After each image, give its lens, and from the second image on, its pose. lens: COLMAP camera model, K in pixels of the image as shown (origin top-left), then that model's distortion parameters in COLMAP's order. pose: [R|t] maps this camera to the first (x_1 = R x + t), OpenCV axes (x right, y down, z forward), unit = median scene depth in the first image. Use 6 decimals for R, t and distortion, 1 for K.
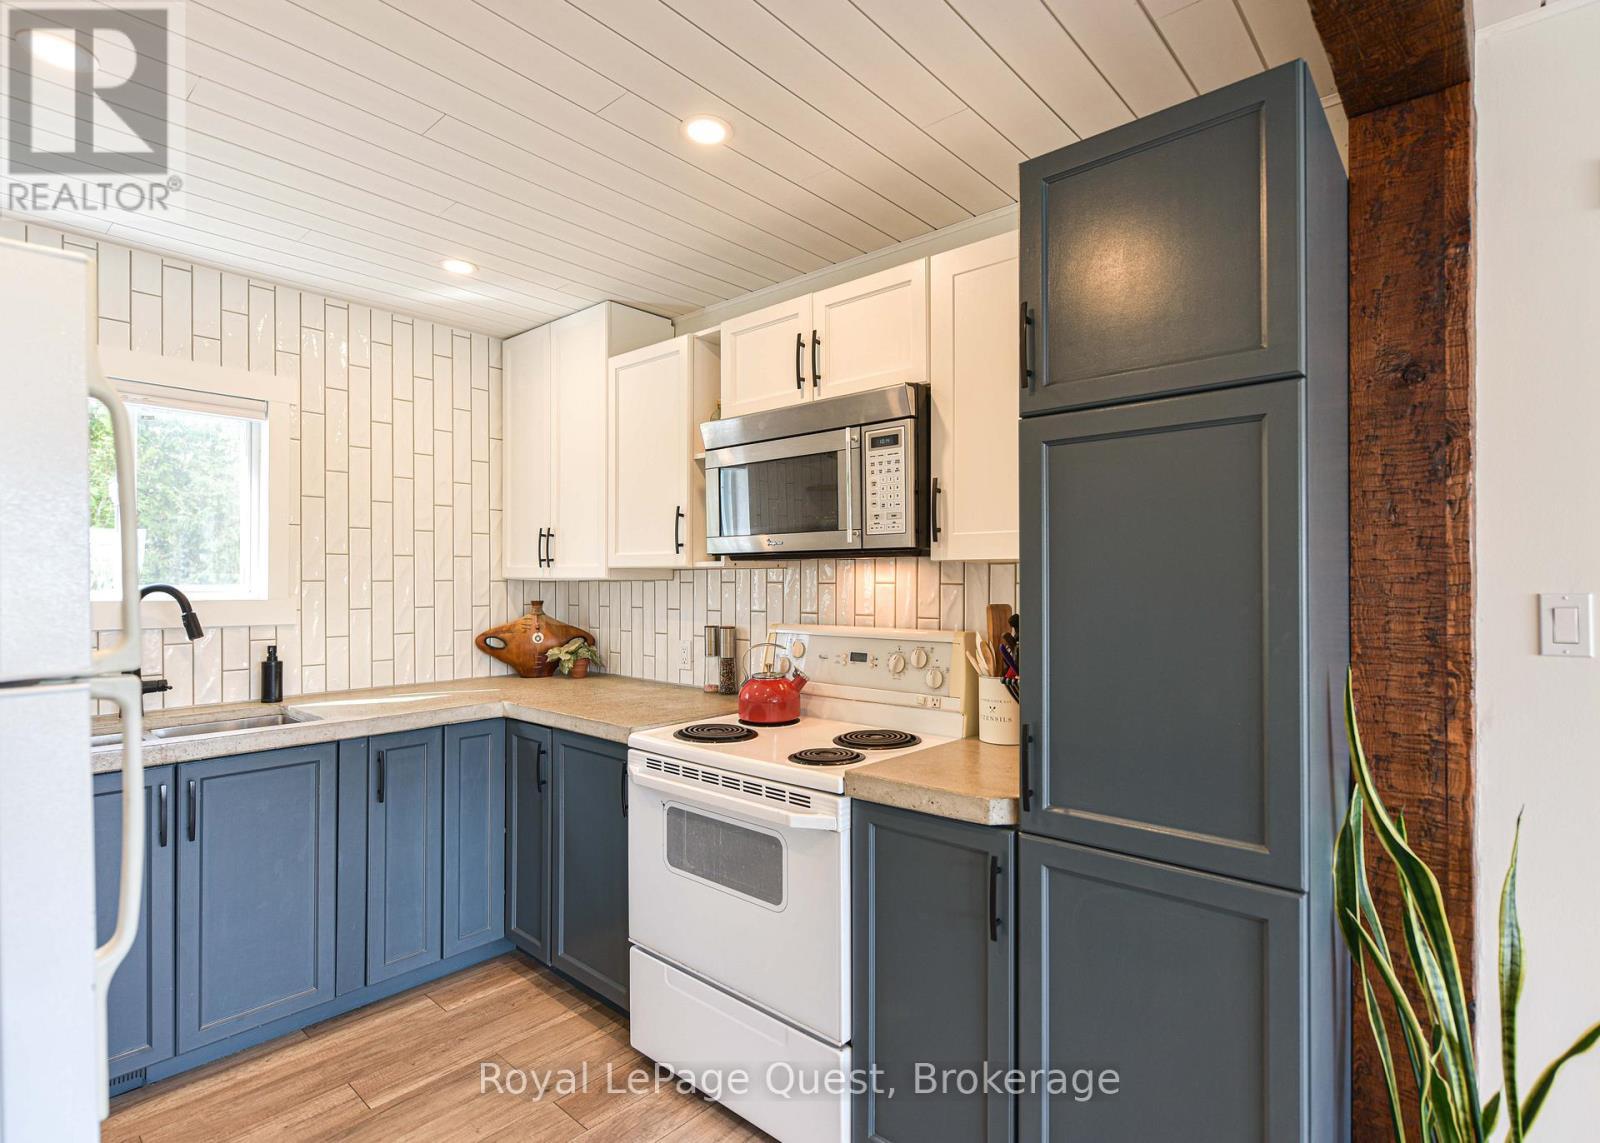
lens RADIAL K [[816.2, 0, 825.2], [0, 816.2, 576.7], [0, 0, 1]] dist [-0.000737, 0.000438]
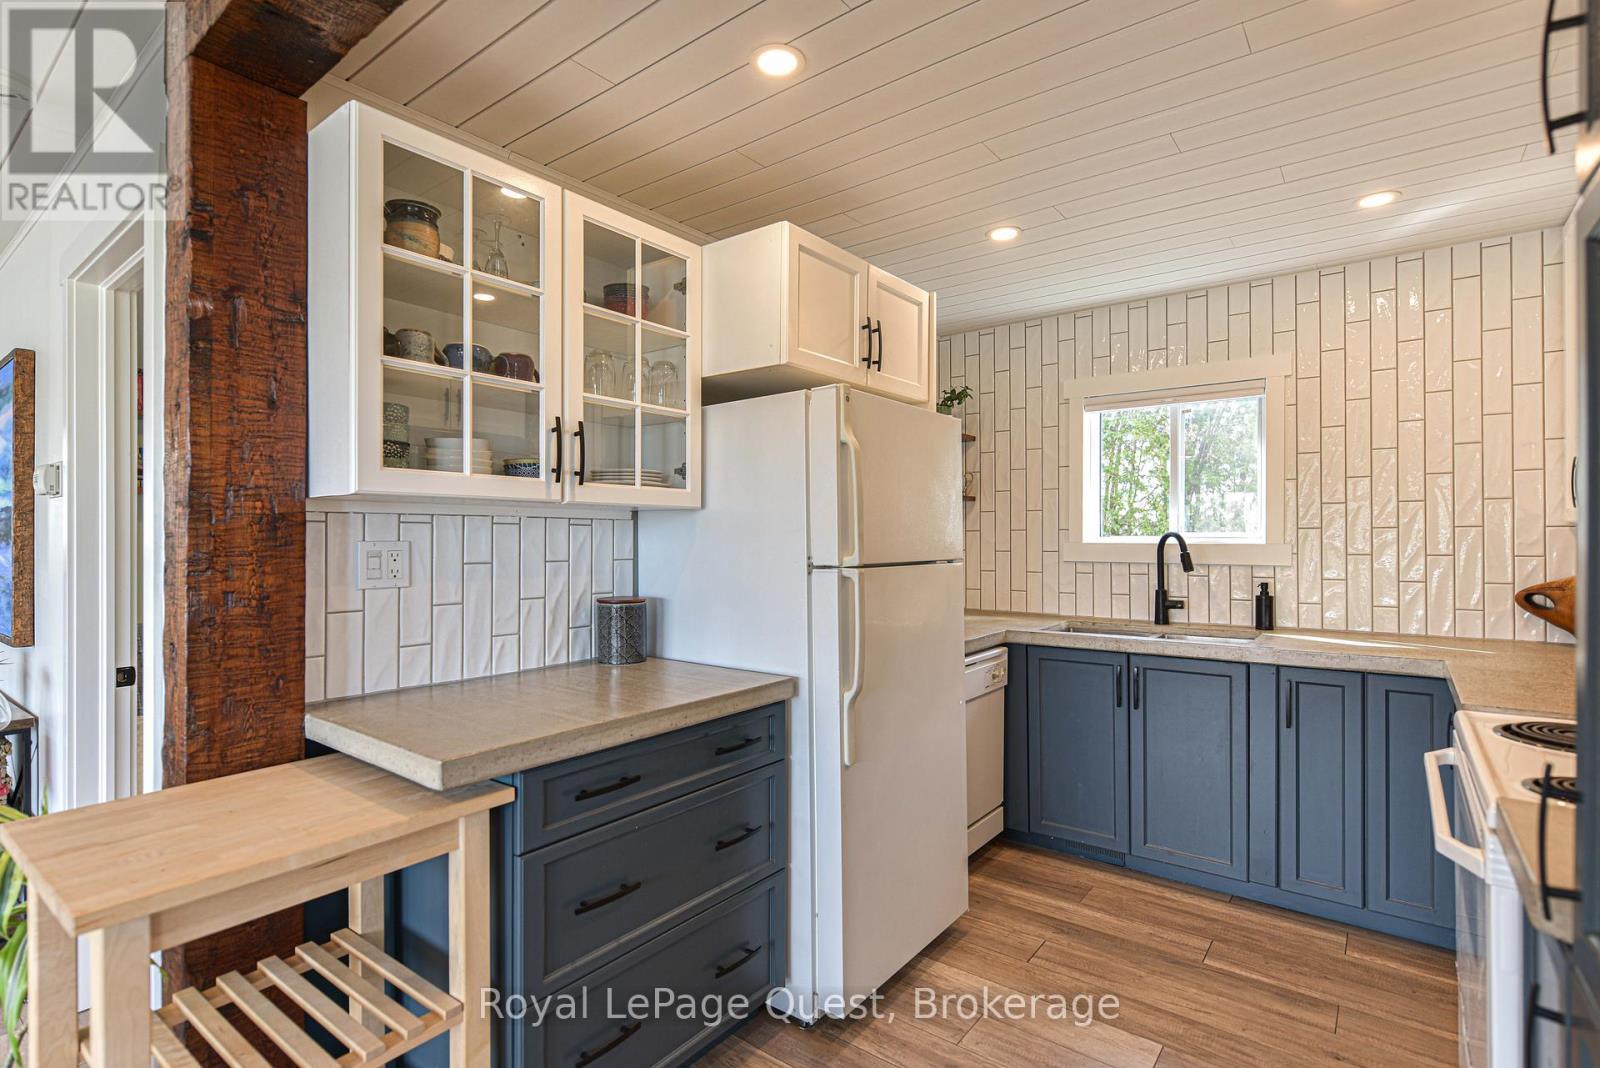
lens RADIAL K [[741.8, 0, 776.5], [0, 741.8, 537.6], [0, 0, 1]] dist [0.005184, -0.001242]
pose [[0.042819, -0.001027, -0.999082, 0.413811], [0.008686, 0.999962, -0.000656, 0.014367], [0.999045, -0.008650, 0.042827, 0.260690]]
